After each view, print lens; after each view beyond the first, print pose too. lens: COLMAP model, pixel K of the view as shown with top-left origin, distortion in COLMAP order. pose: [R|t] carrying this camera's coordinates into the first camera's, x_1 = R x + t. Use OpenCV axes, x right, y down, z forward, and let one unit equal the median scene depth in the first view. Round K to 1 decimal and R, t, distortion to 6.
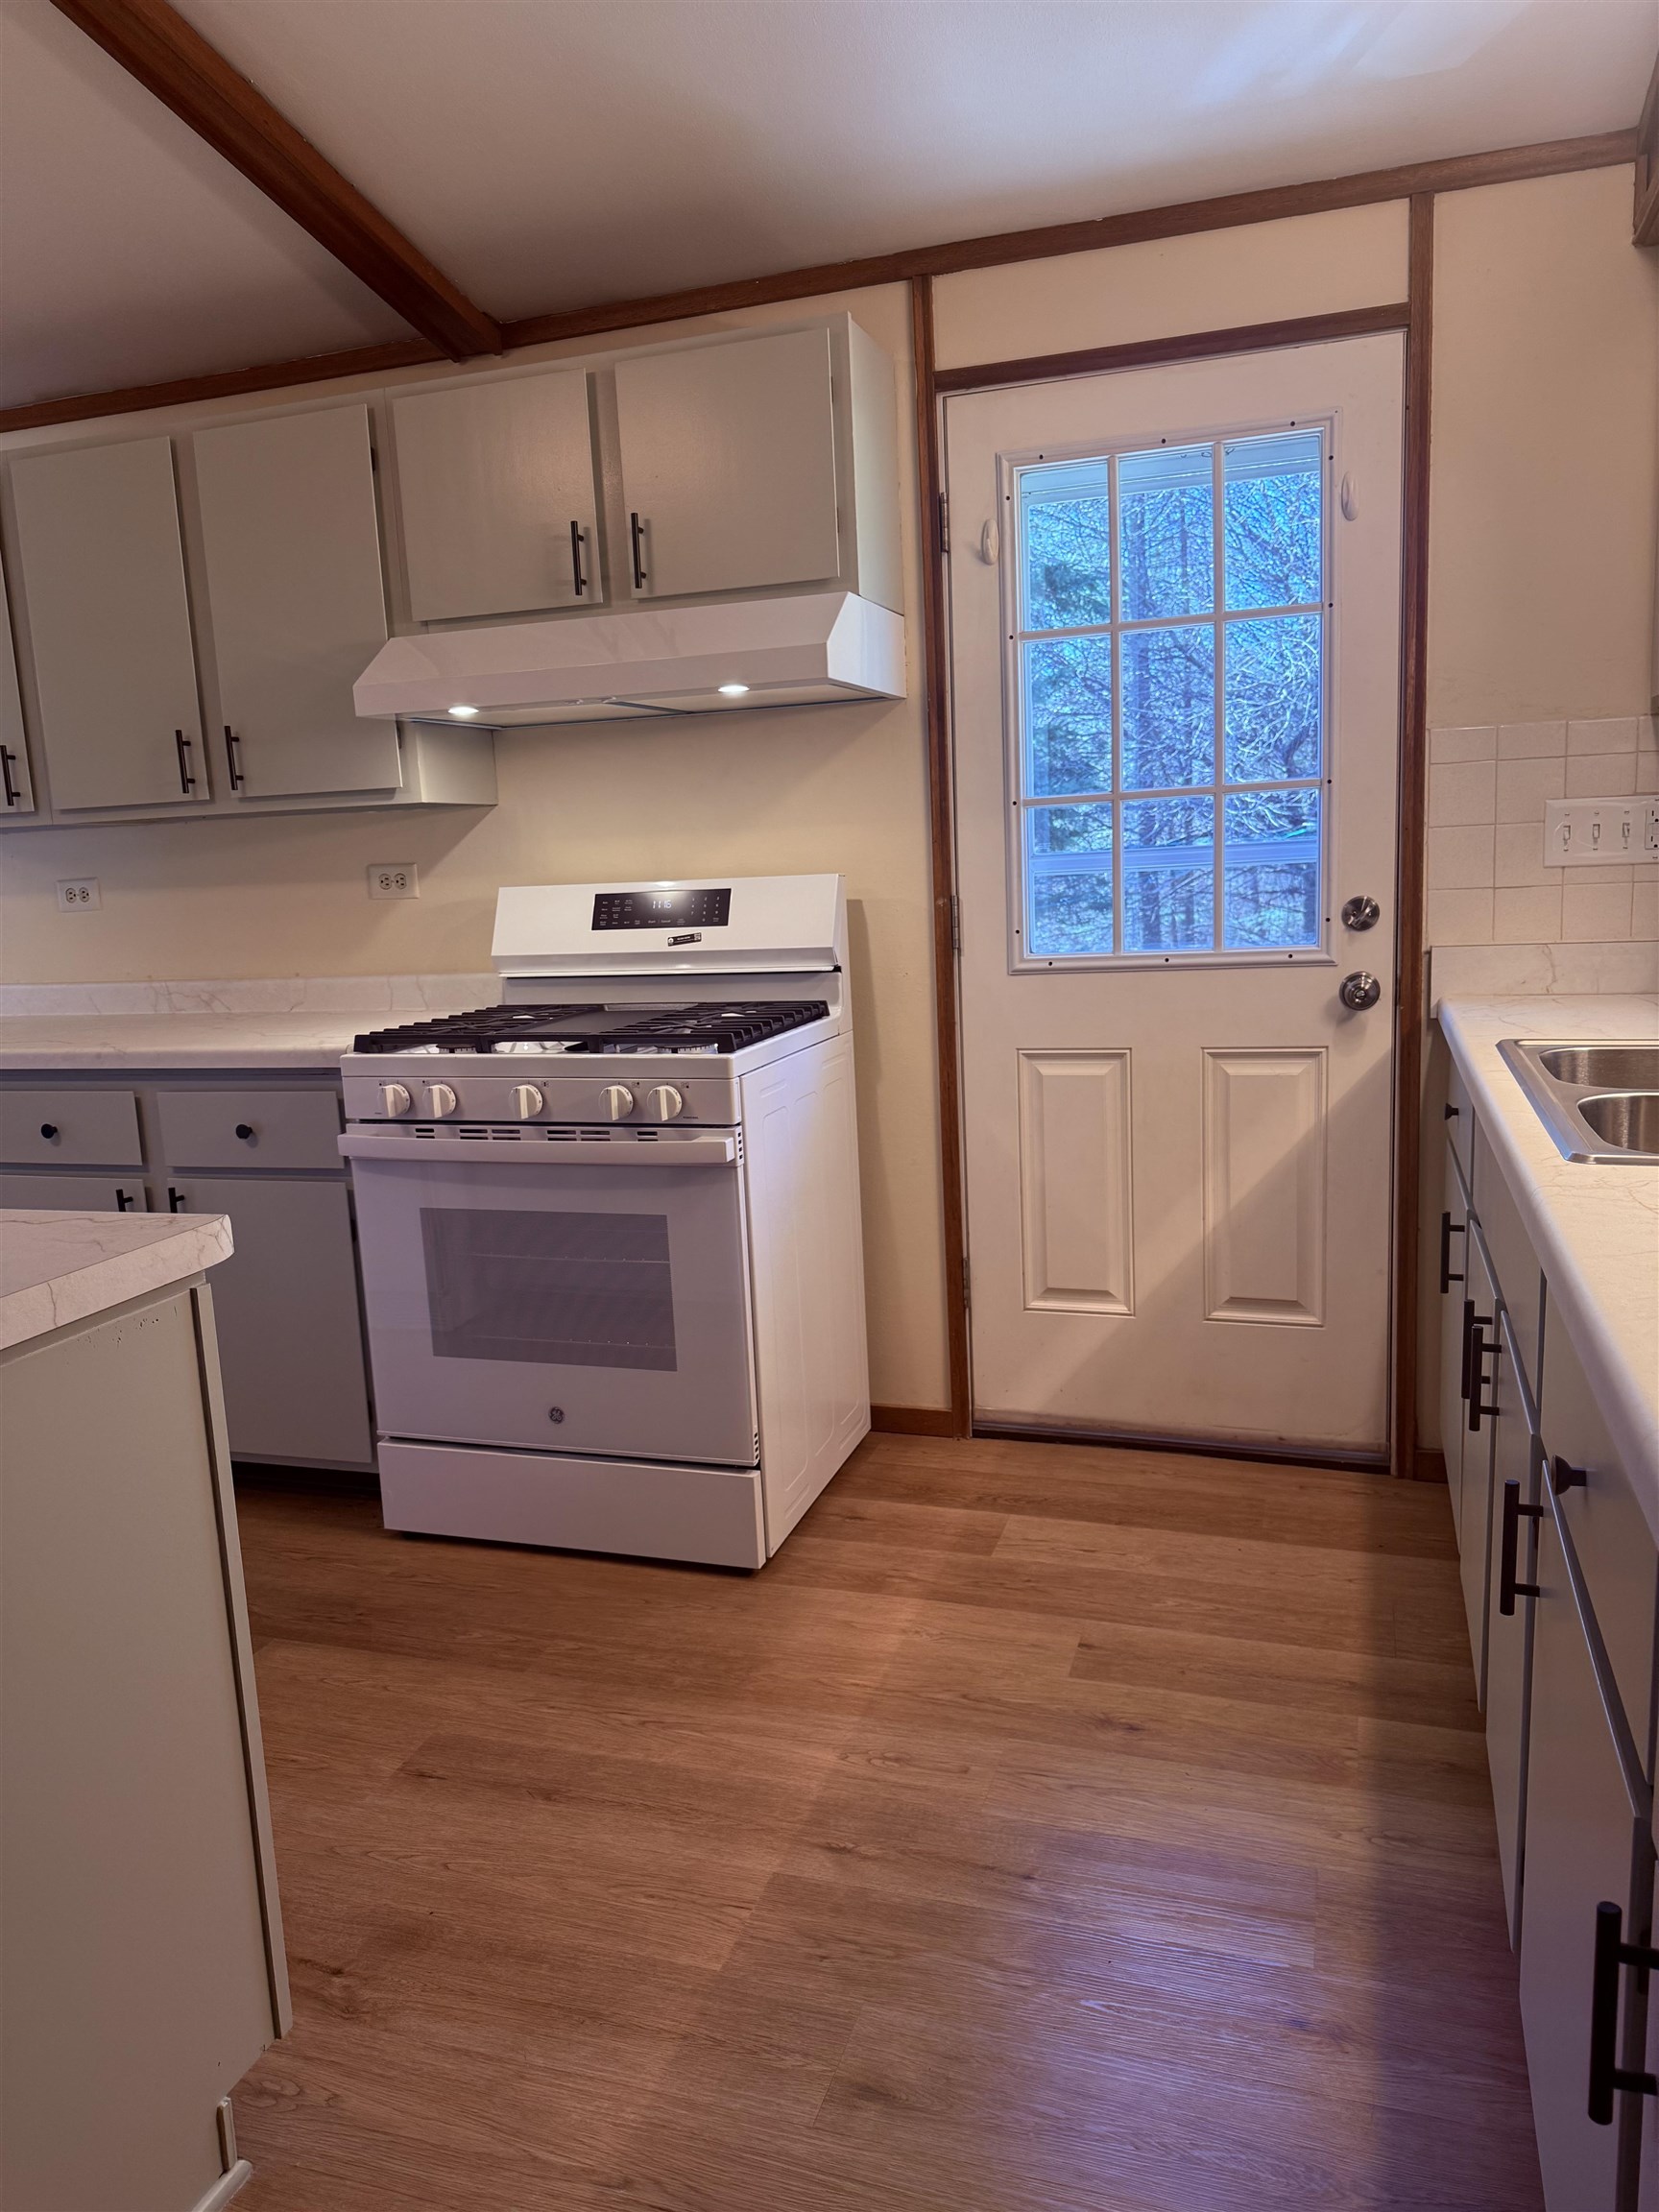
lens RADIAL K [[1545.4, 0, 829.5], [0, 1545.4, 1106.0], [0, 0, 1]] dist [0.117691, -0.222234]
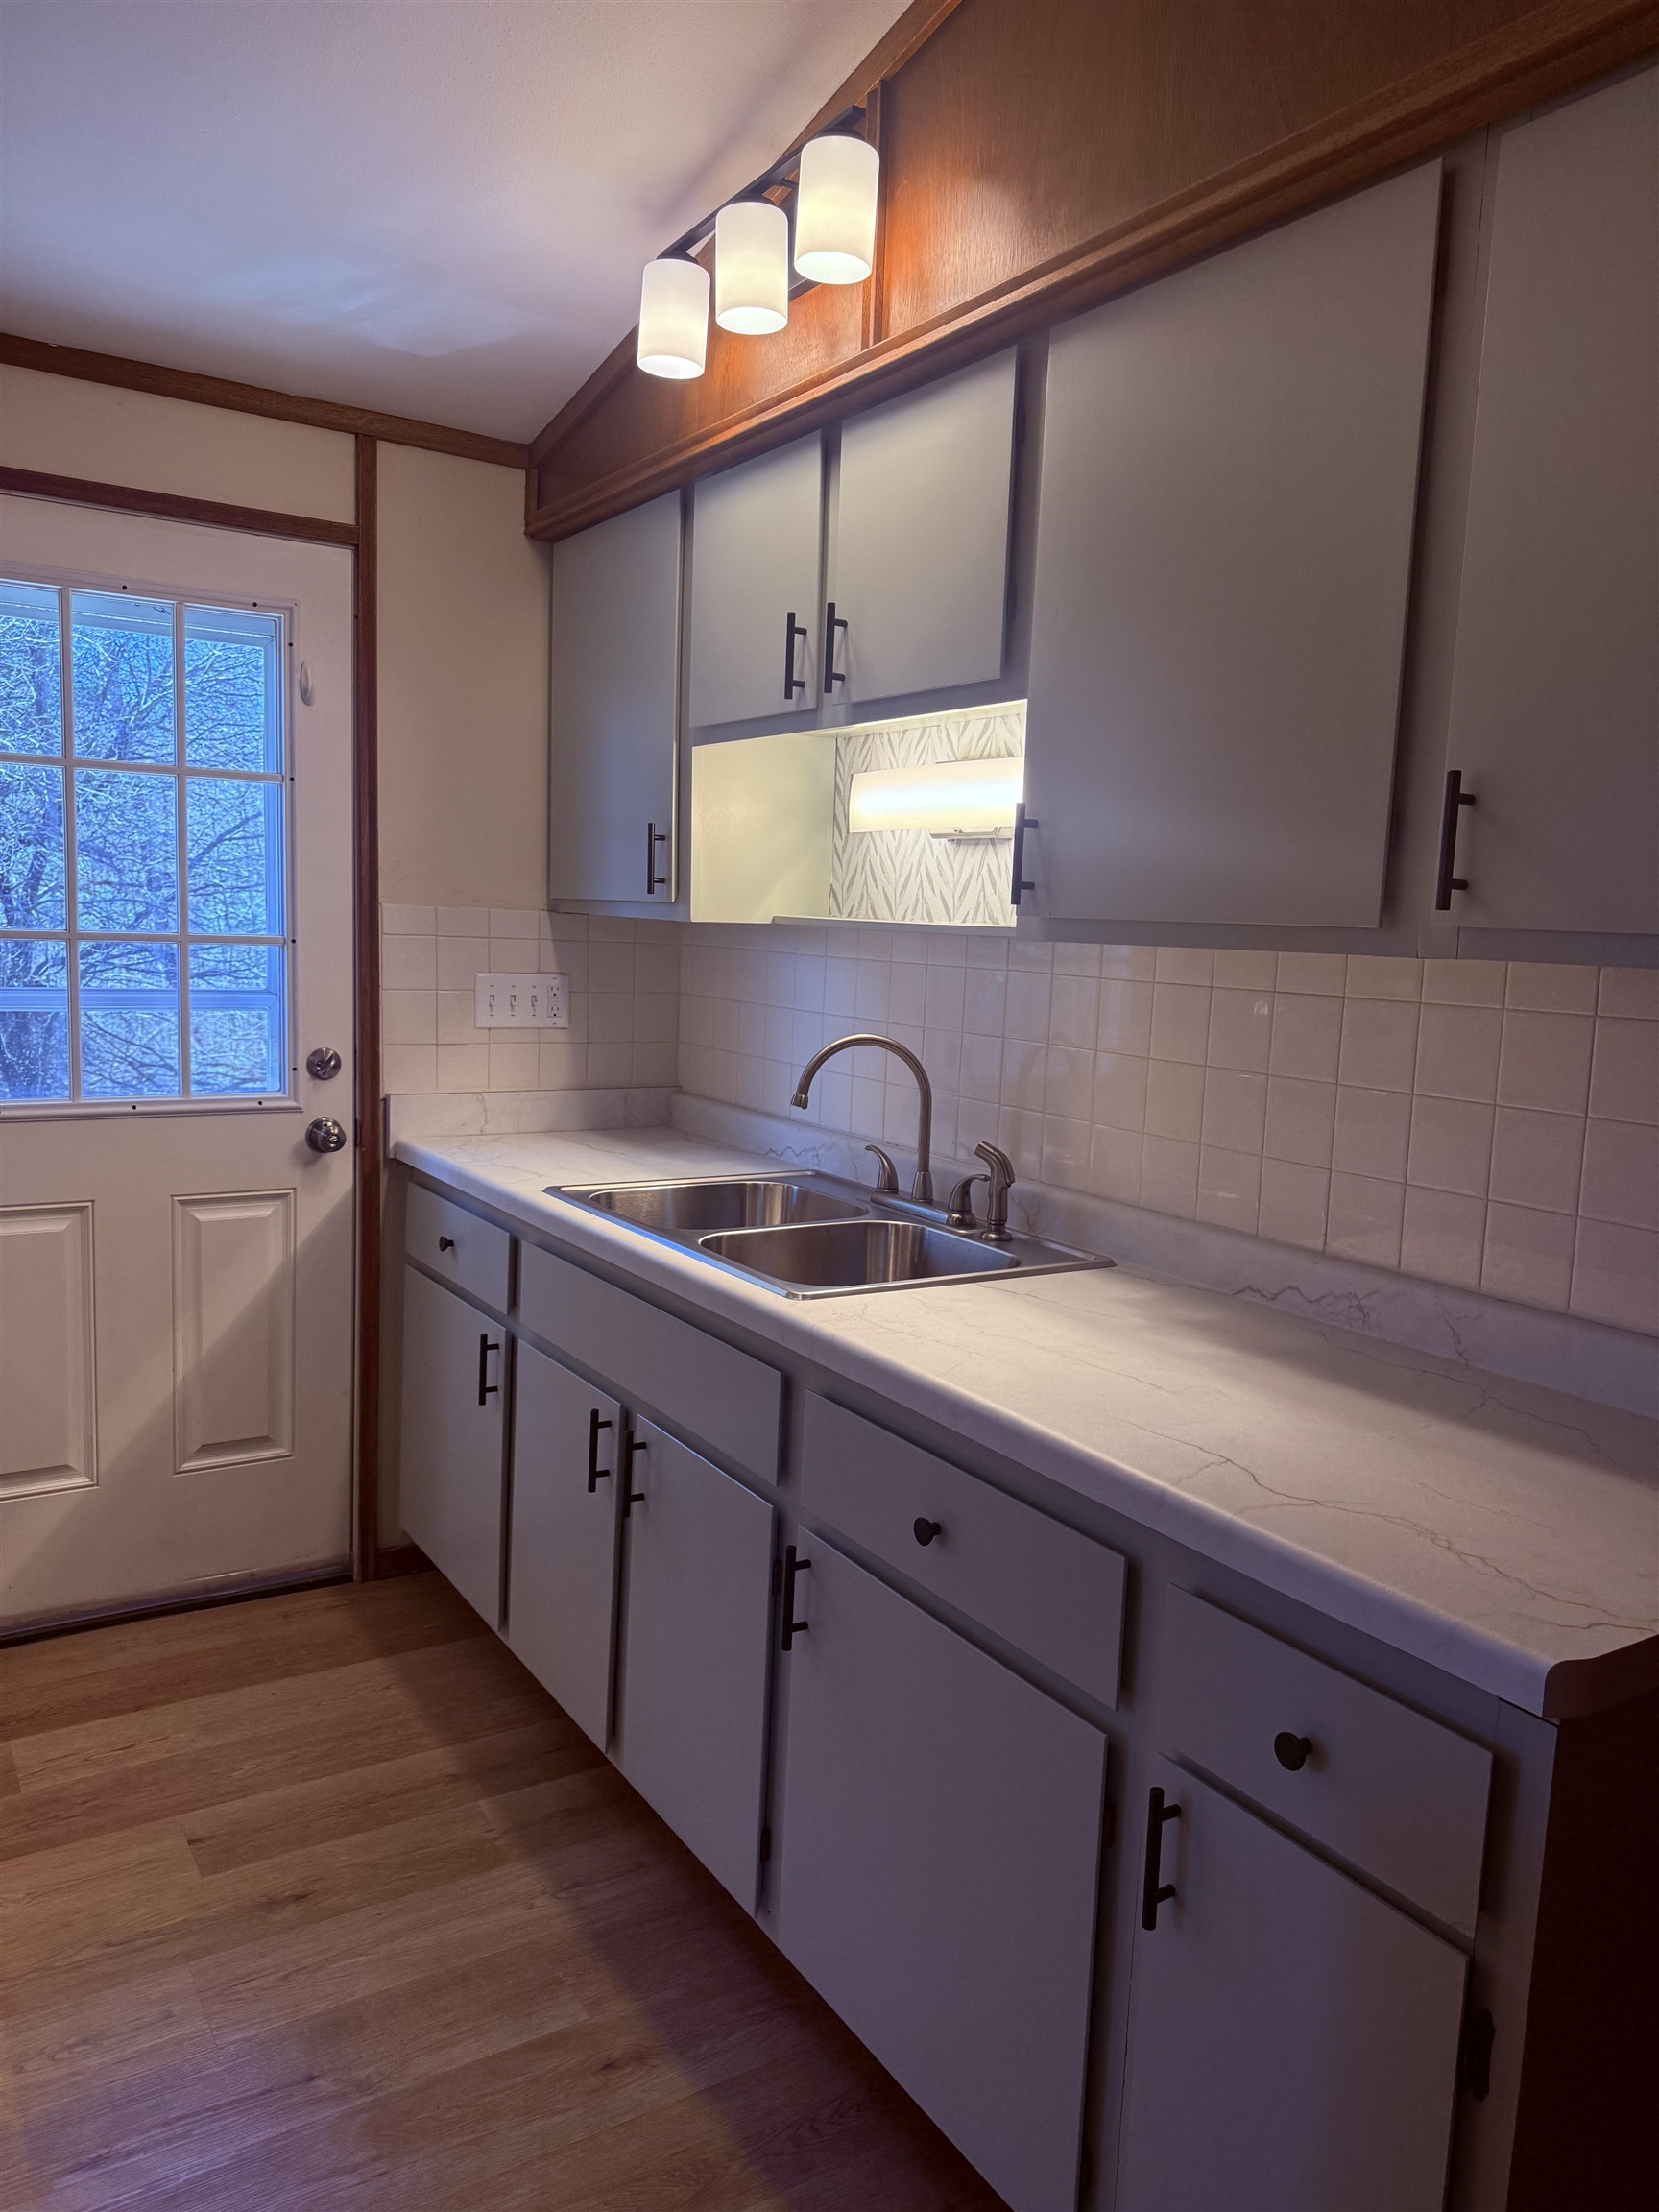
lens RADIAL K [[1554.5, 0, 829.5], [0, 1554.5, 1106.0], [0, 0, 1]] dist [0.010138, -0.004524]
pose [[0.628930, -0.024798, 0.777066, -0.267684], [0.061962, 0.997911, -0.018304, -0.051878], [-0.774989, 0.059660, 0.629153, 0.059602]]
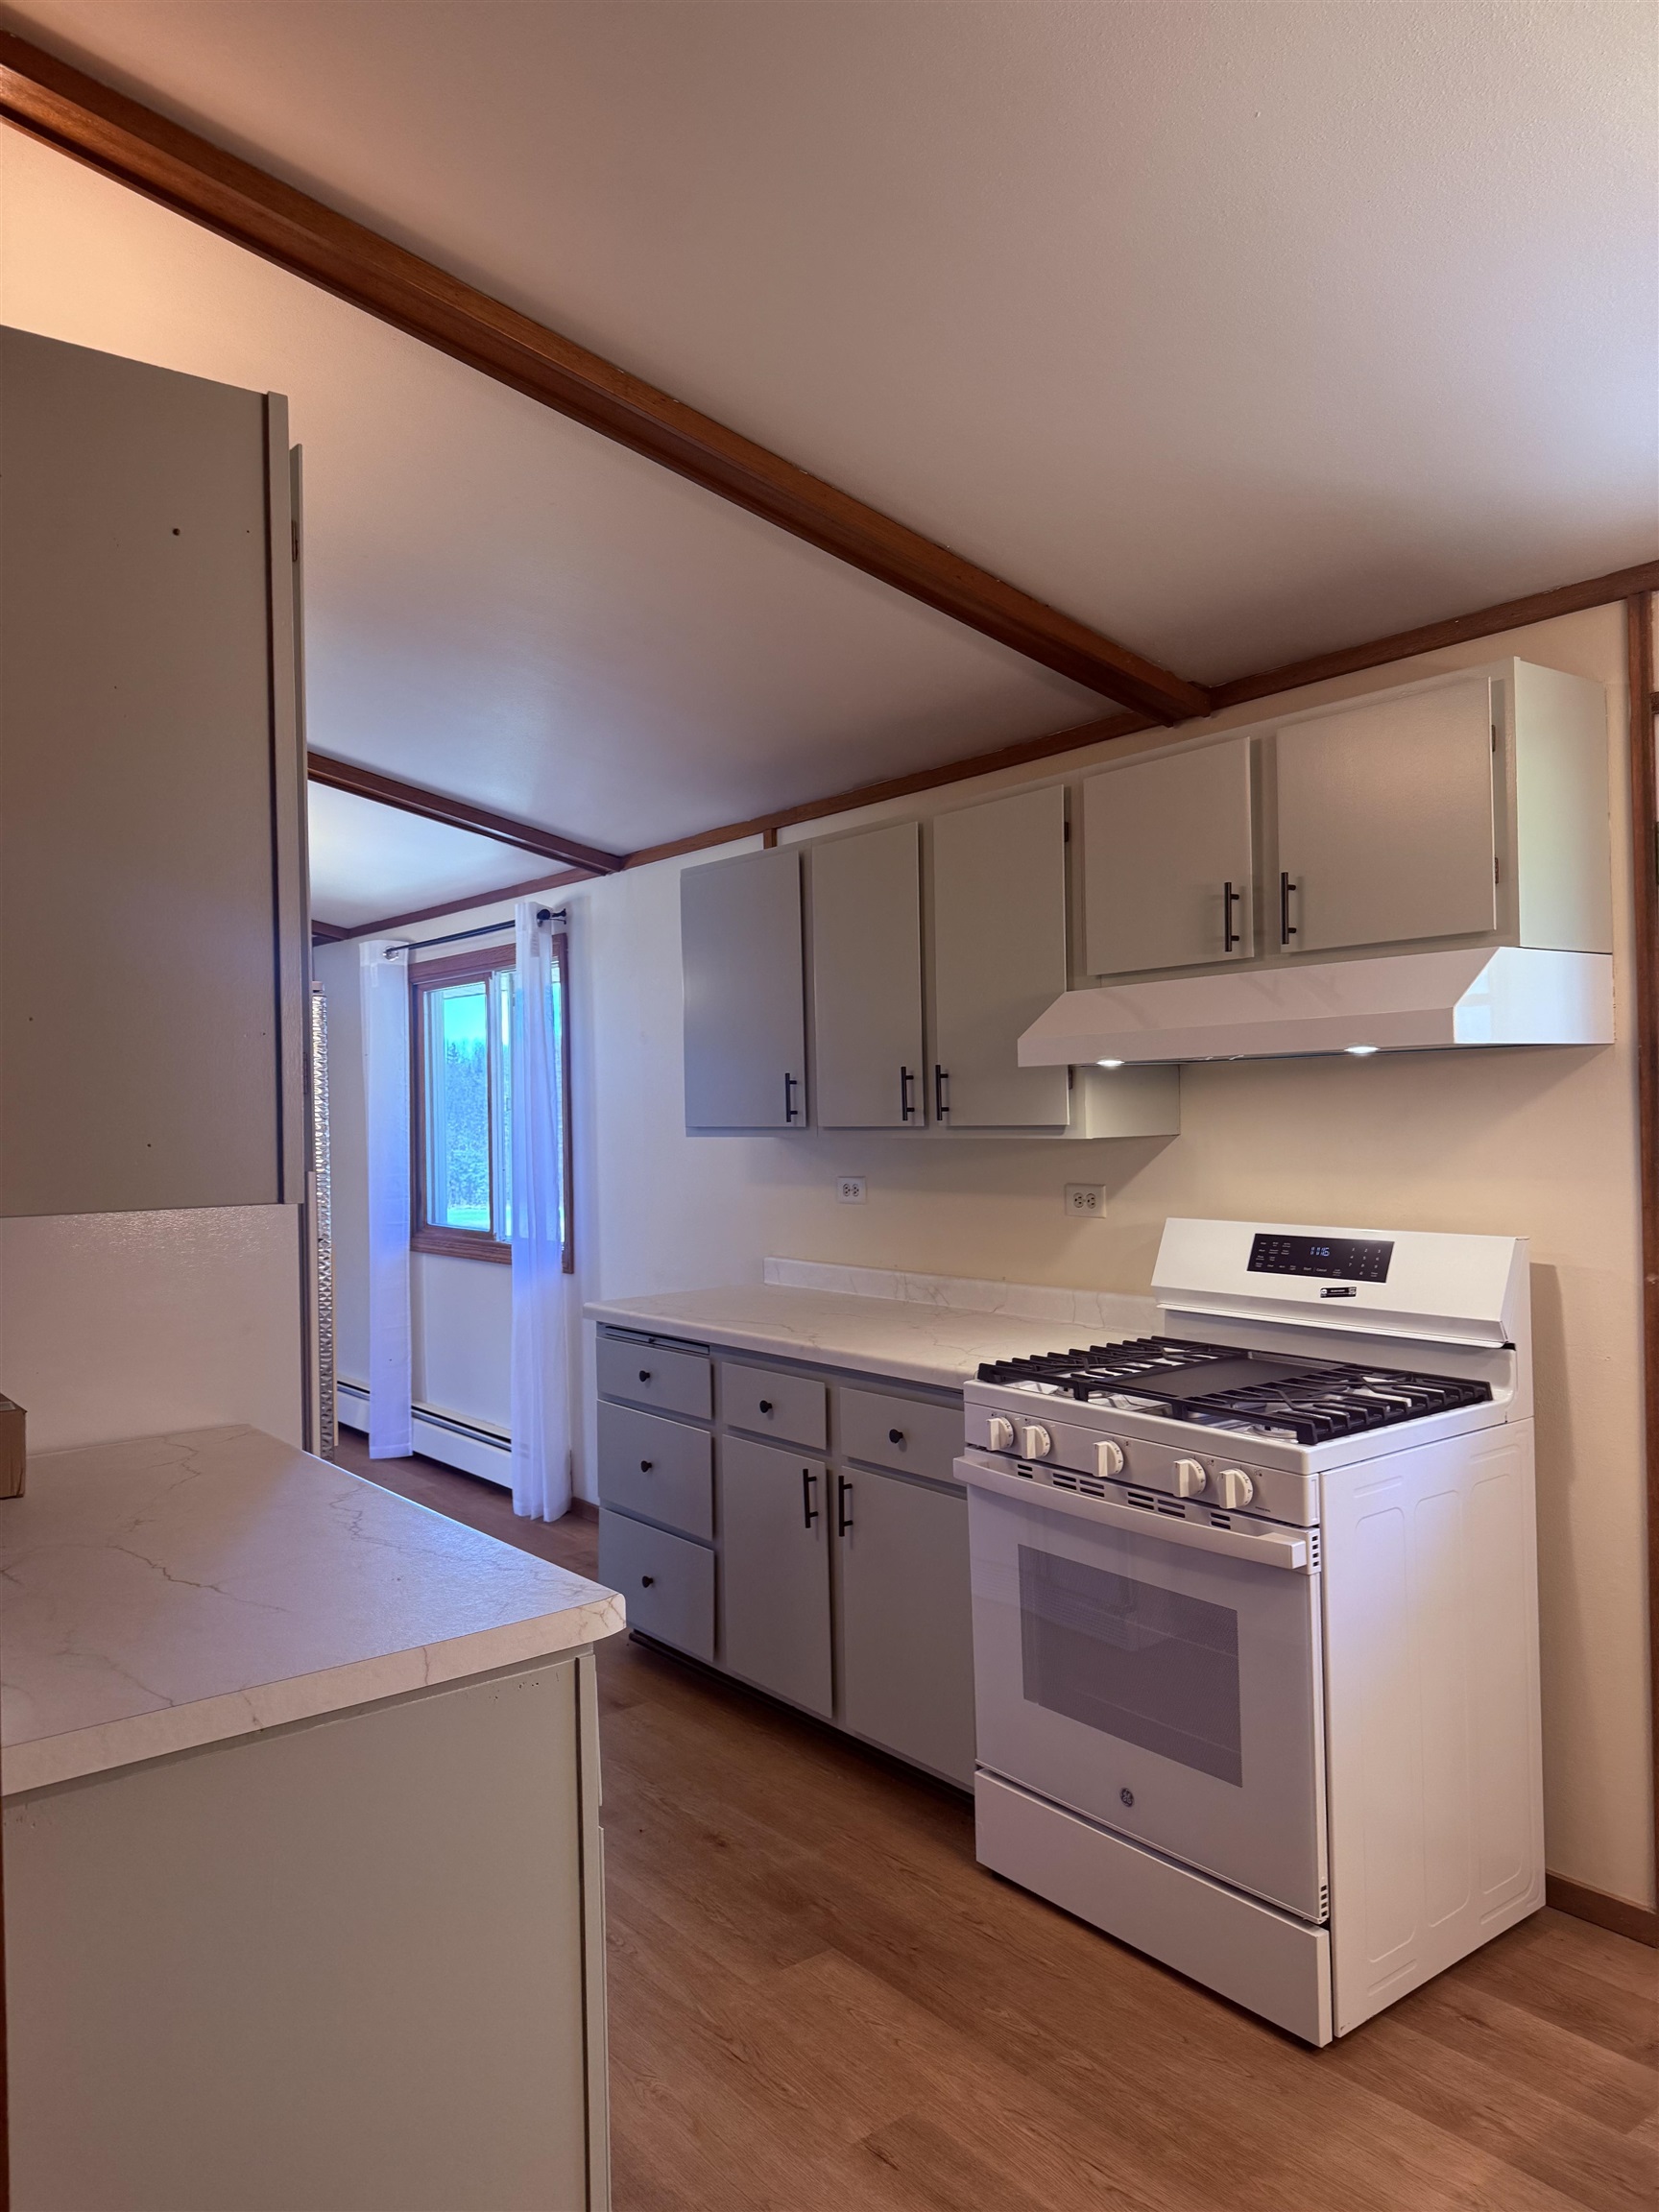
lens RADIAL K [[1558.7, 0, 829.5], [0, 1558.7, 1106.0], [0, 0, 1]] dist [0.073850, -0.075896]
pose [[0.826899, 0.032745, -0.561396, 0.203964], [-0.109341, 0.988613, -0.103389, -0.098830], [0.551618, 0.146877, 0.821063, 0.044773]]
